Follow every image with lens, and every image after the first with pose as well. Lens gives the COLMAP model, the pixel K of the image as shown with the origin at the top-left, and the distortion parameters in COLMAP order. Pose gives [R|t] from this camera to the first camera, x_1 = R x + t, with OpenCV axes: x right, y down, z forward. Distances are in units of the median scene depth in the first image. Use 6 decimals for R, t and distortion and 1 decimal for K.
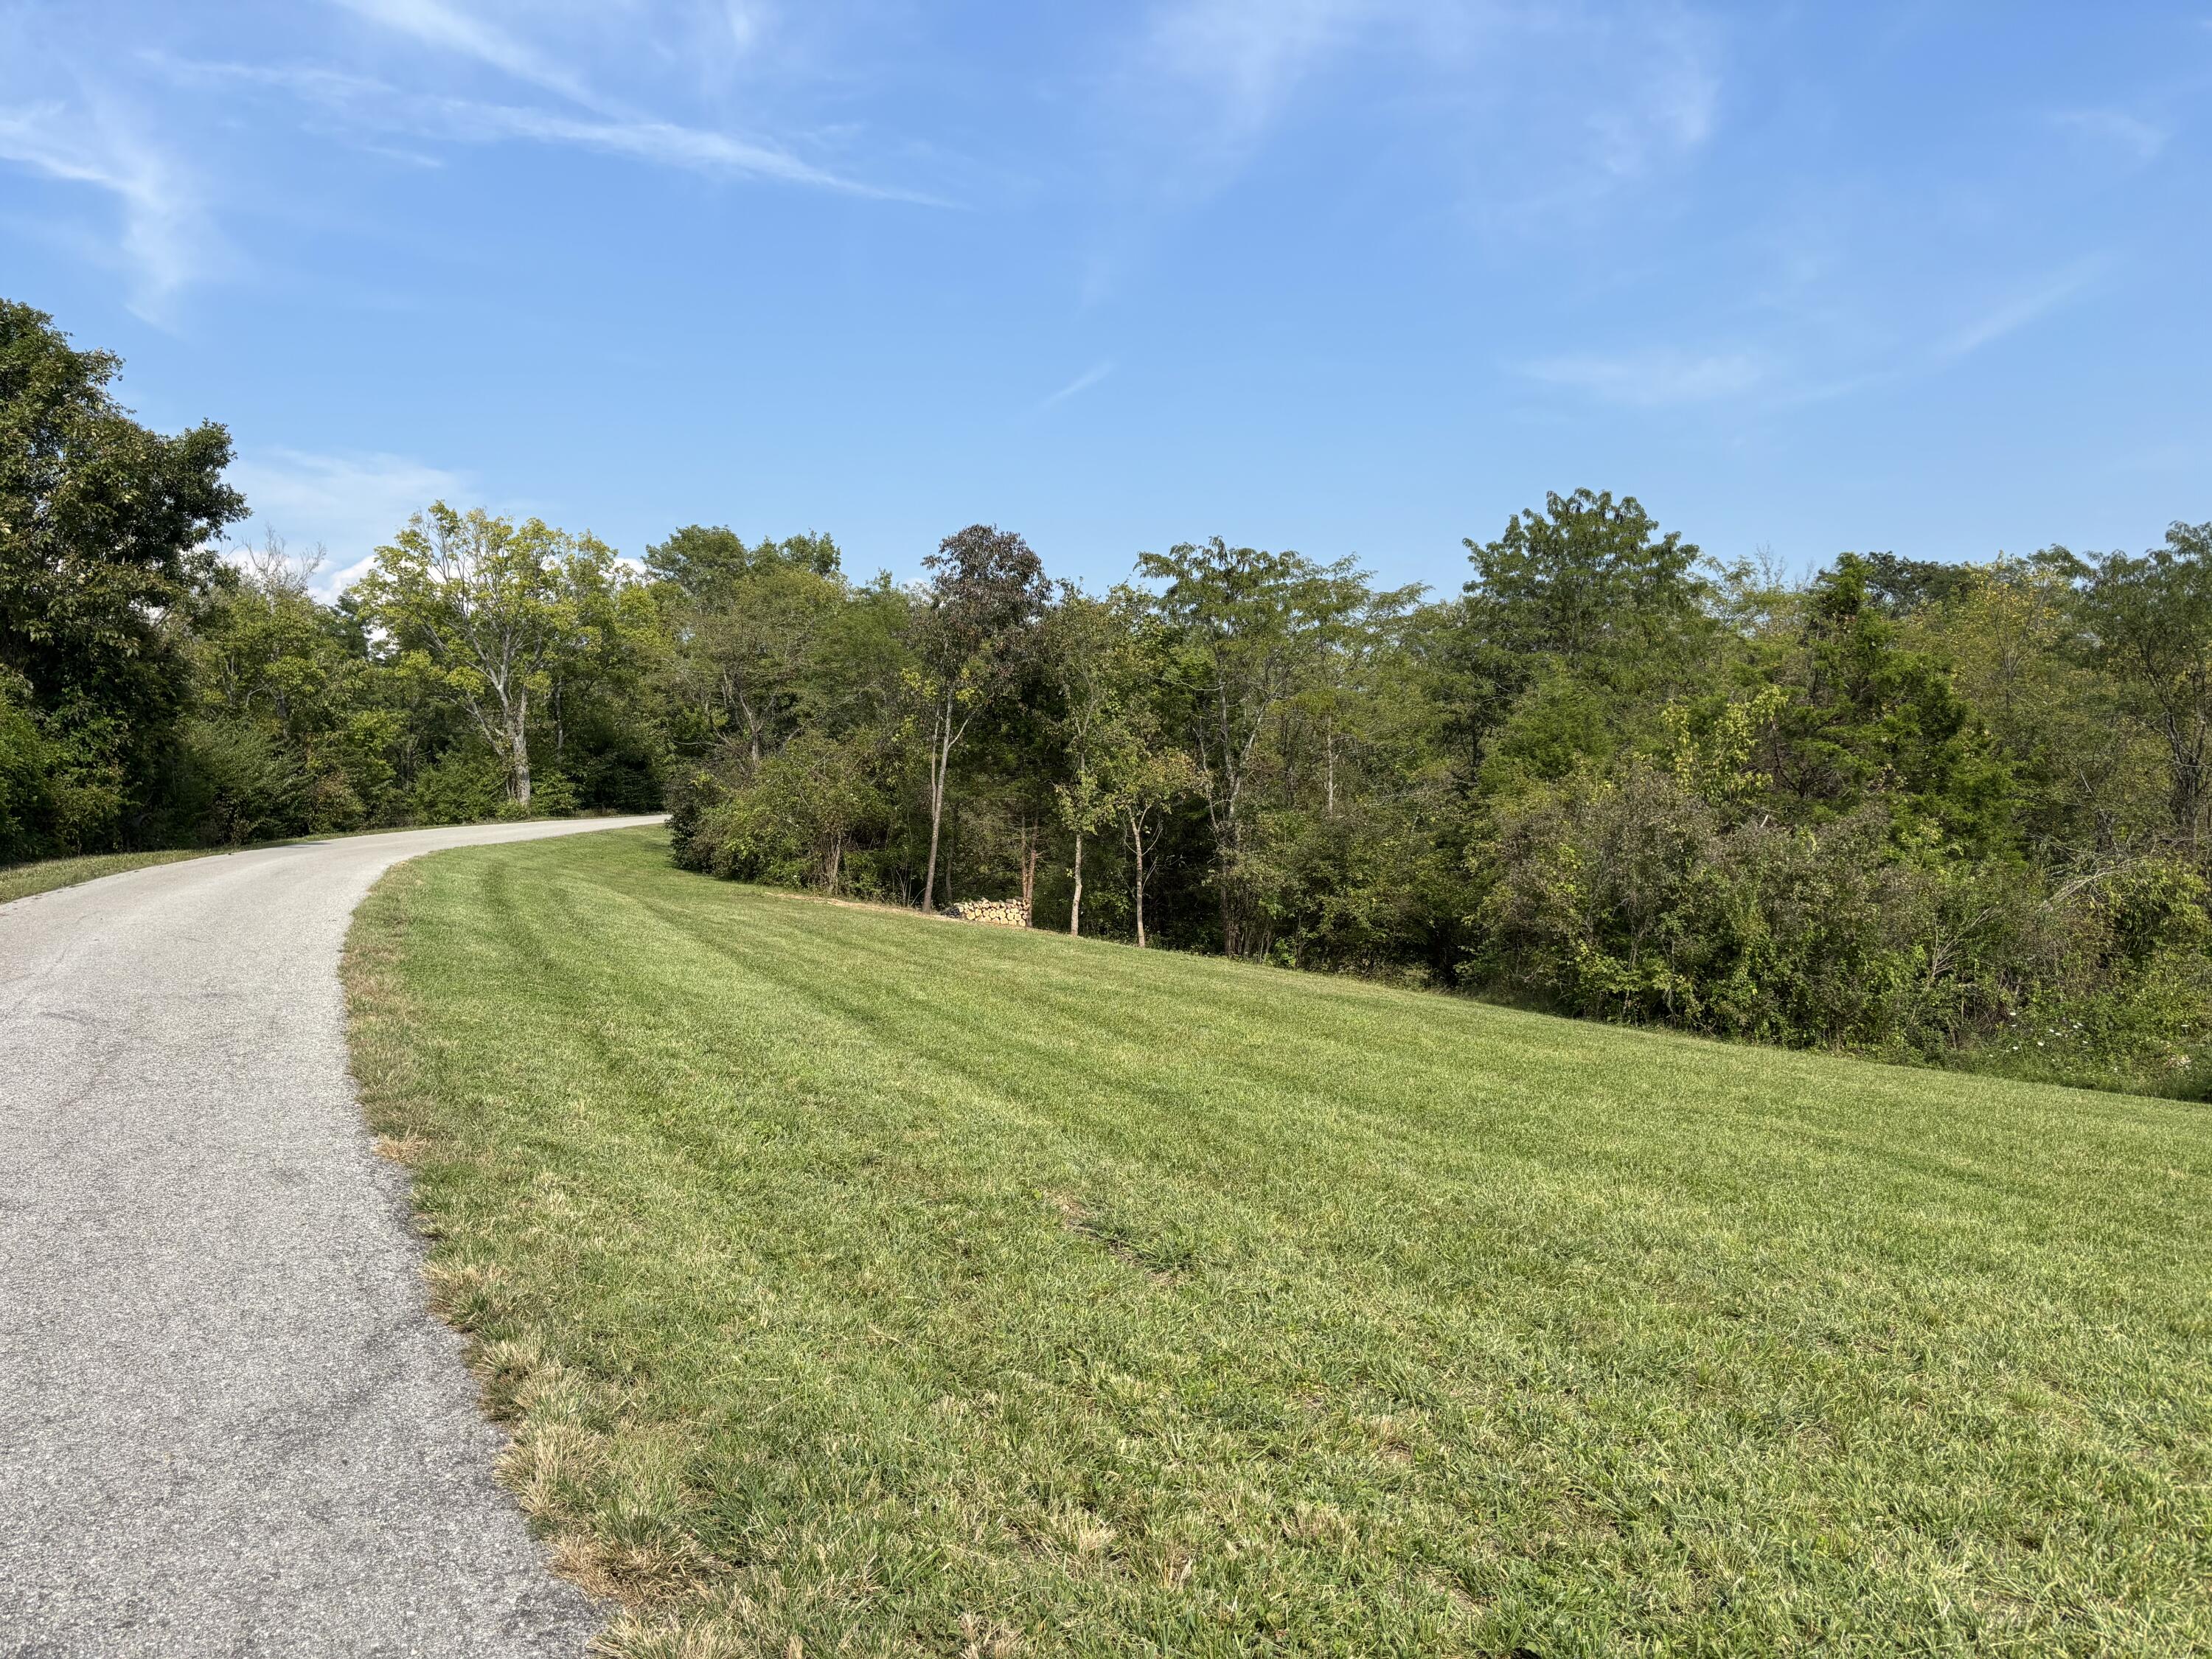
lens RADIAL K [[1667.0, 0, 1106.0], [0, 1667.0, 829.5], [0, 0, 1]] dist [0.053331, -0.069873]
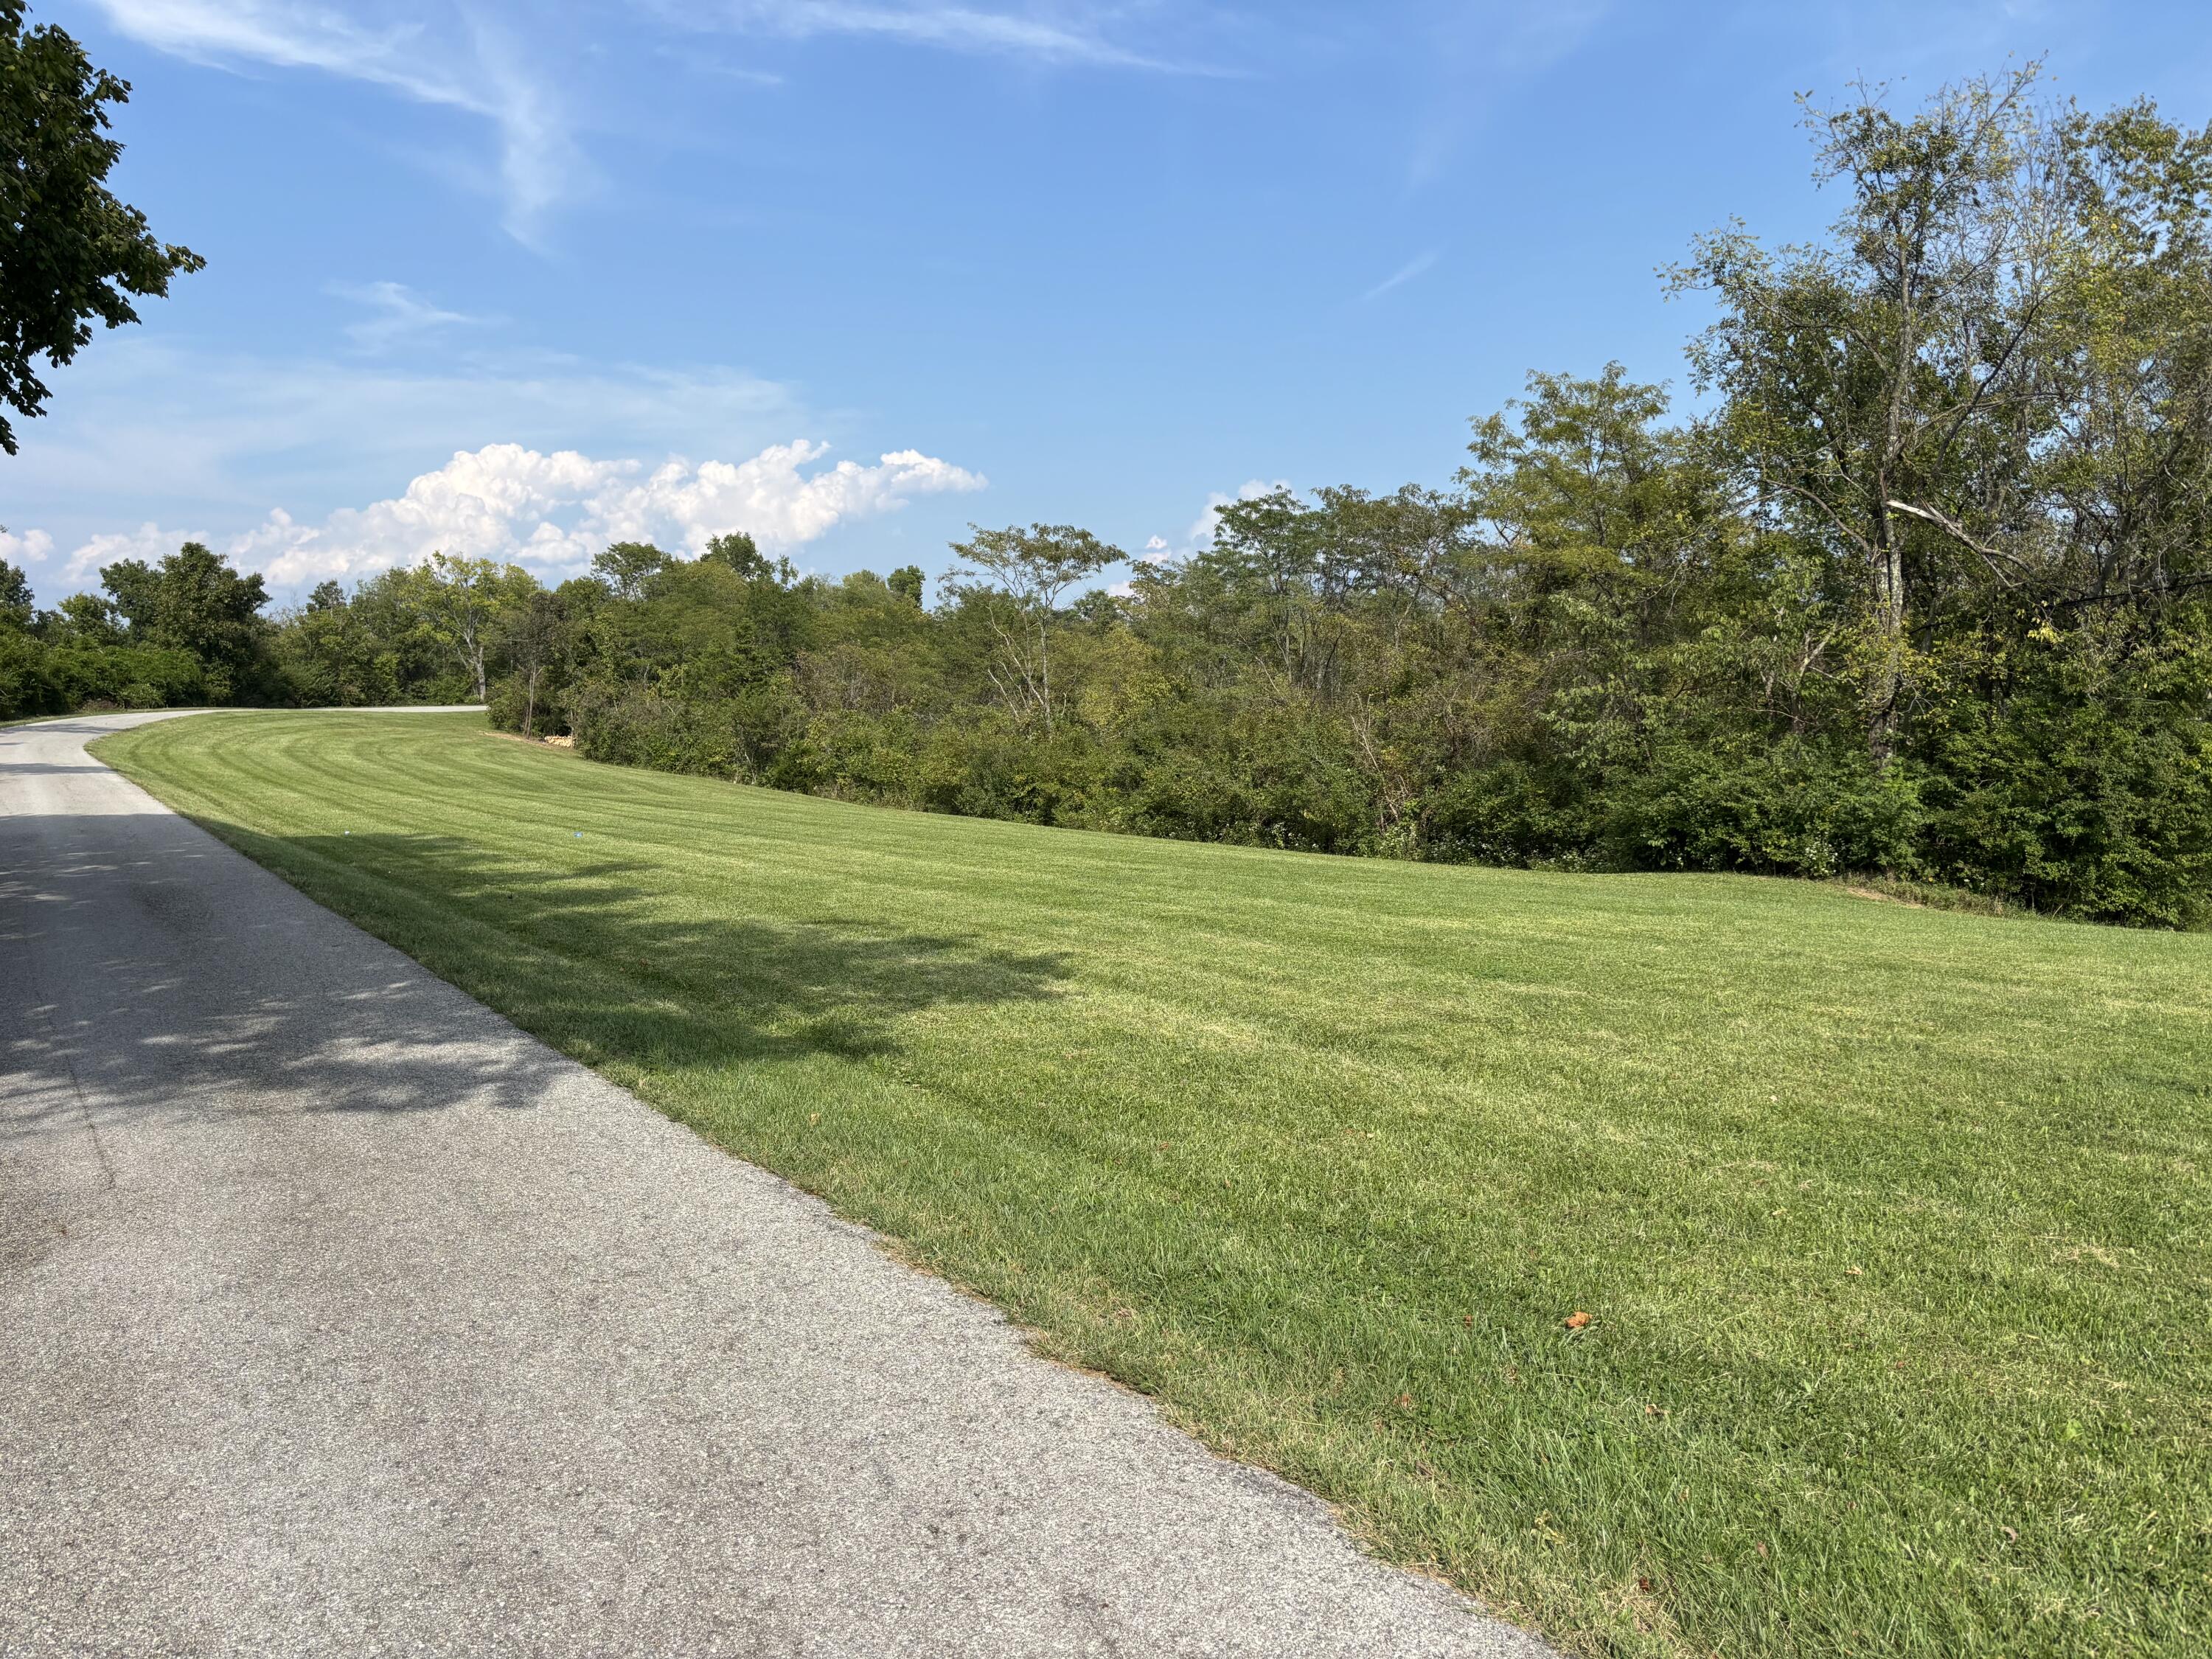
lens RADIAL K [[1667.0, 0, 1106.0], [0, 1667.0, 829.5], [0, 0, 1]] dist [0.053331, -0.069873]
pose [[0.982484, 0.038240, -0.182379, 0.535785], [-0.027598, 0.997784, 0.060537, 0.000501], [0.184290, -0.054443, 0.981363, -0.601032]]
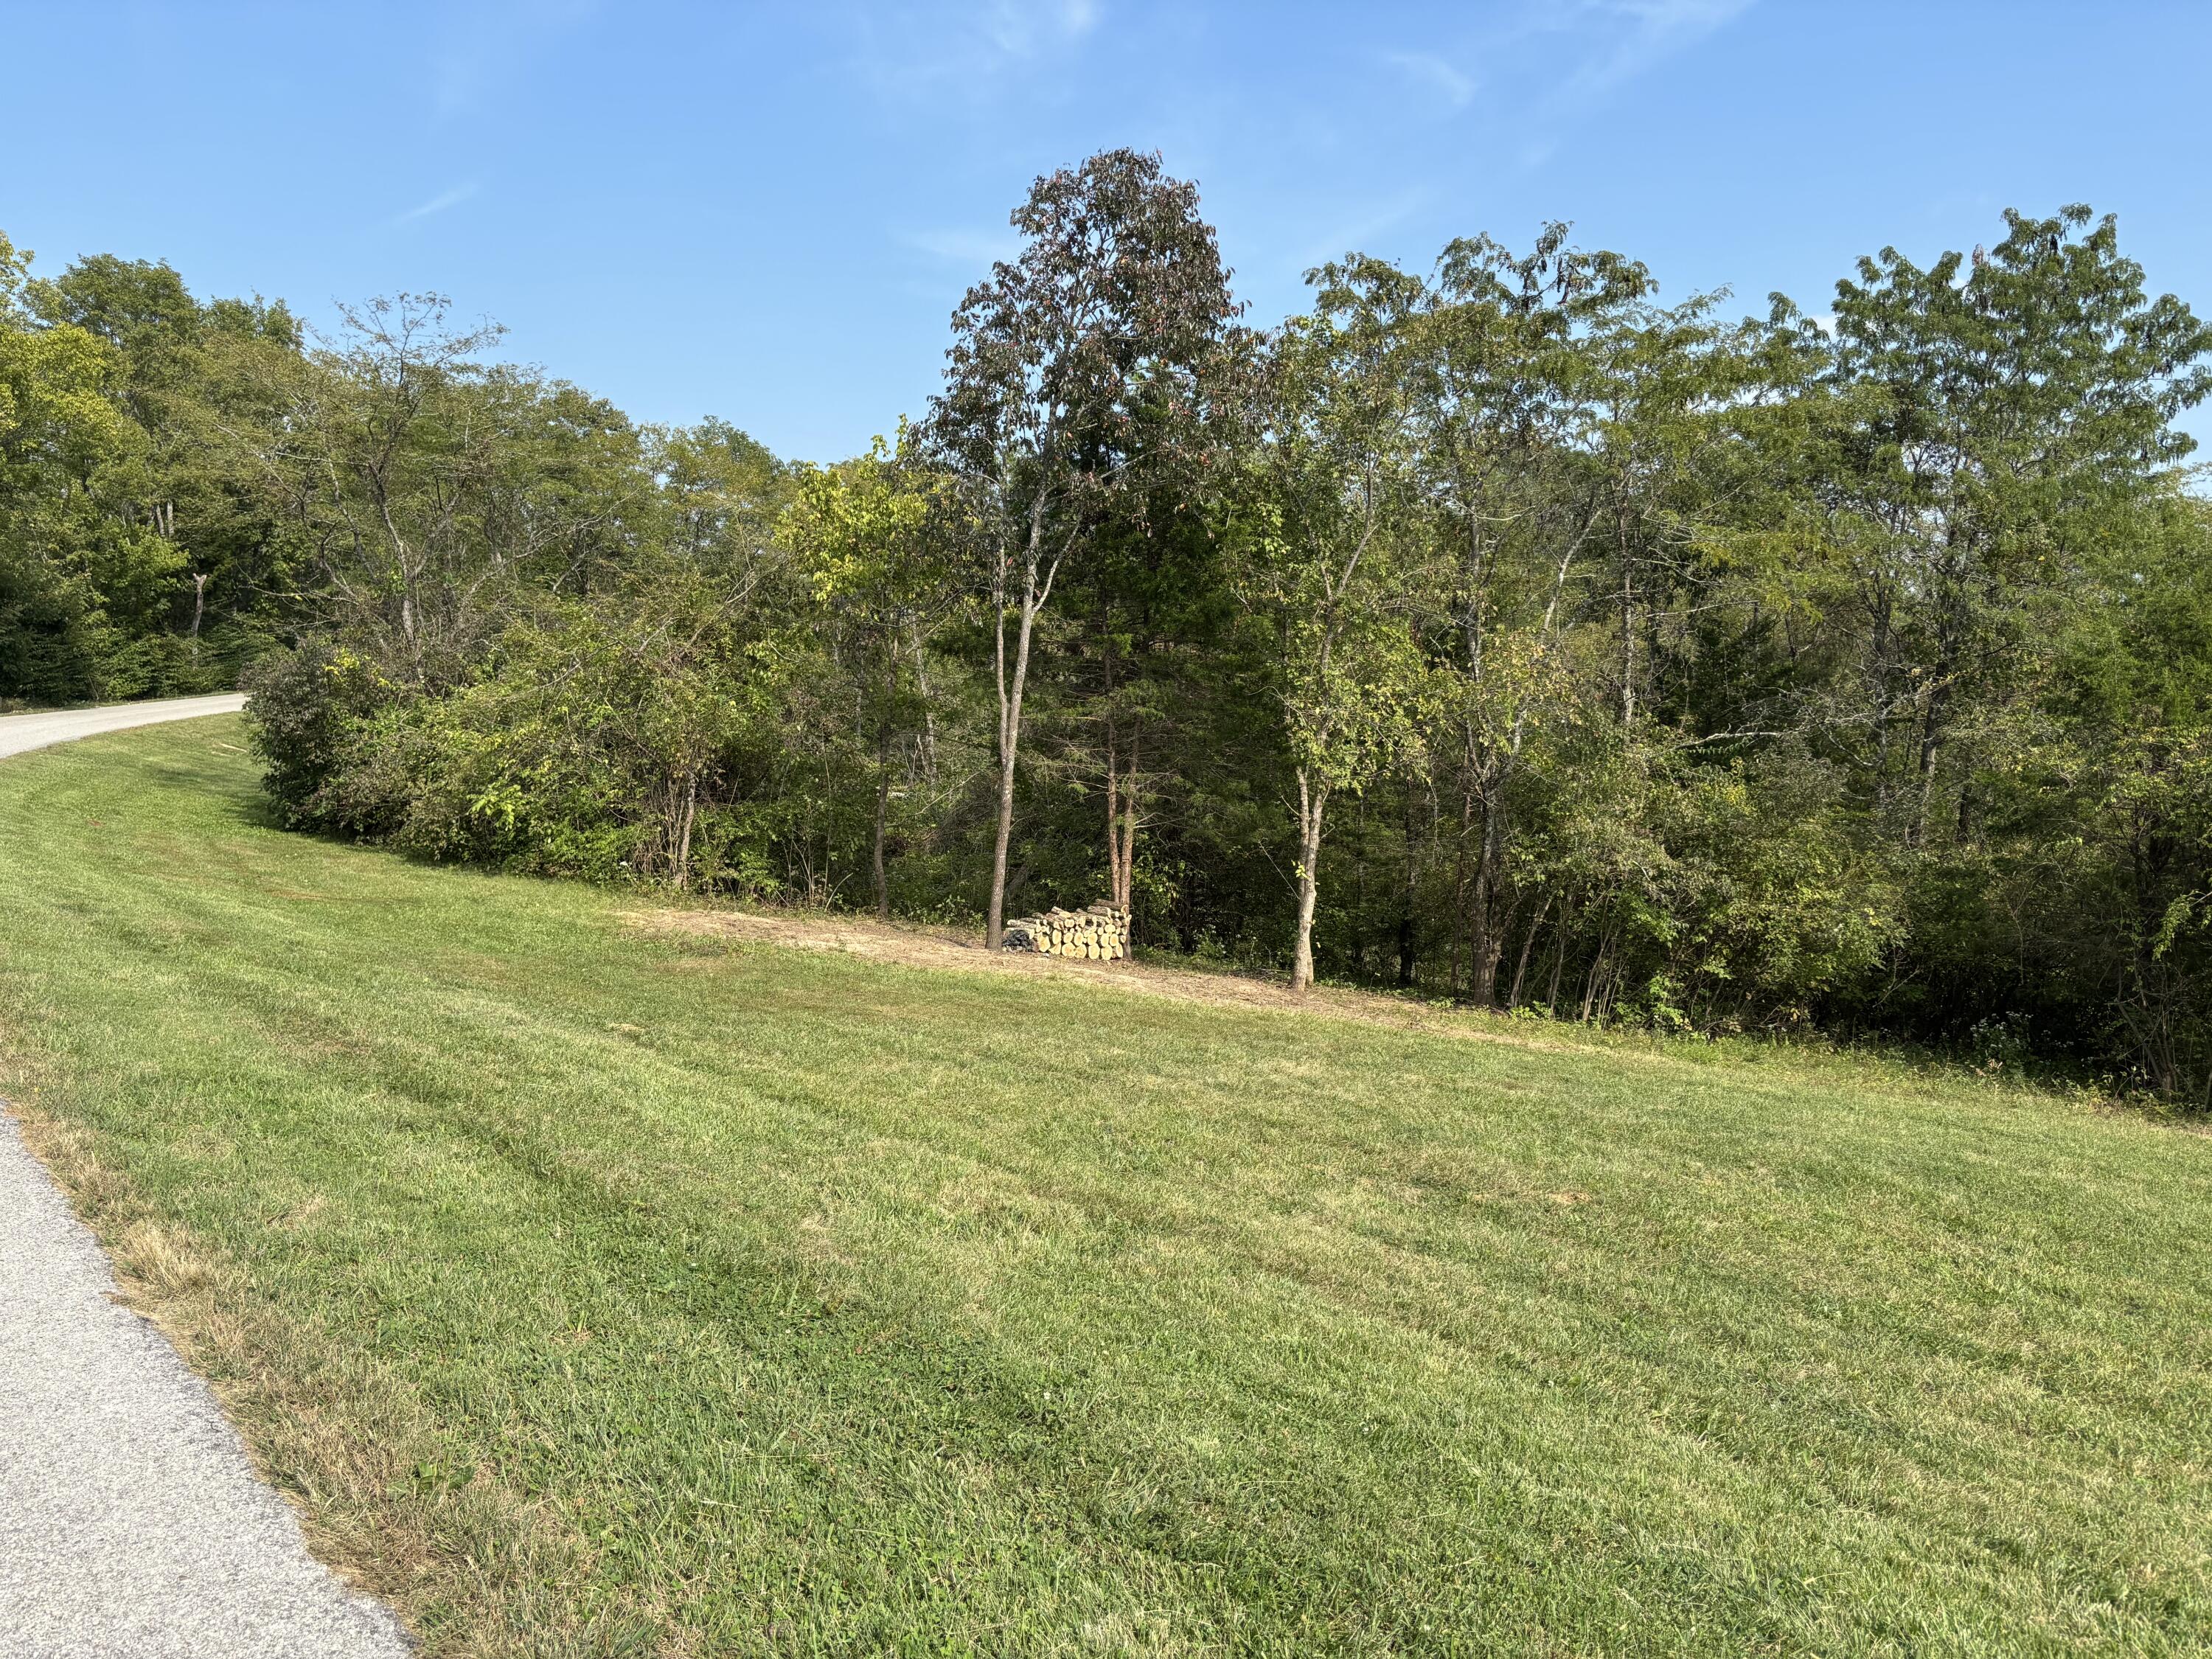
lens RADIAL K [[1663.9, 0, 1113.4], [0, 1663.9, 832.3], [0, 0, 1]] dist [0.058109, -0.078985]
pose [[0.936882, -0.019416, 0.349107, -0.233051], [-0.007100, 0.997195, 0.074516, -0.021006], [-0.349574, -0.072291, 0.934116, 0.498090]]
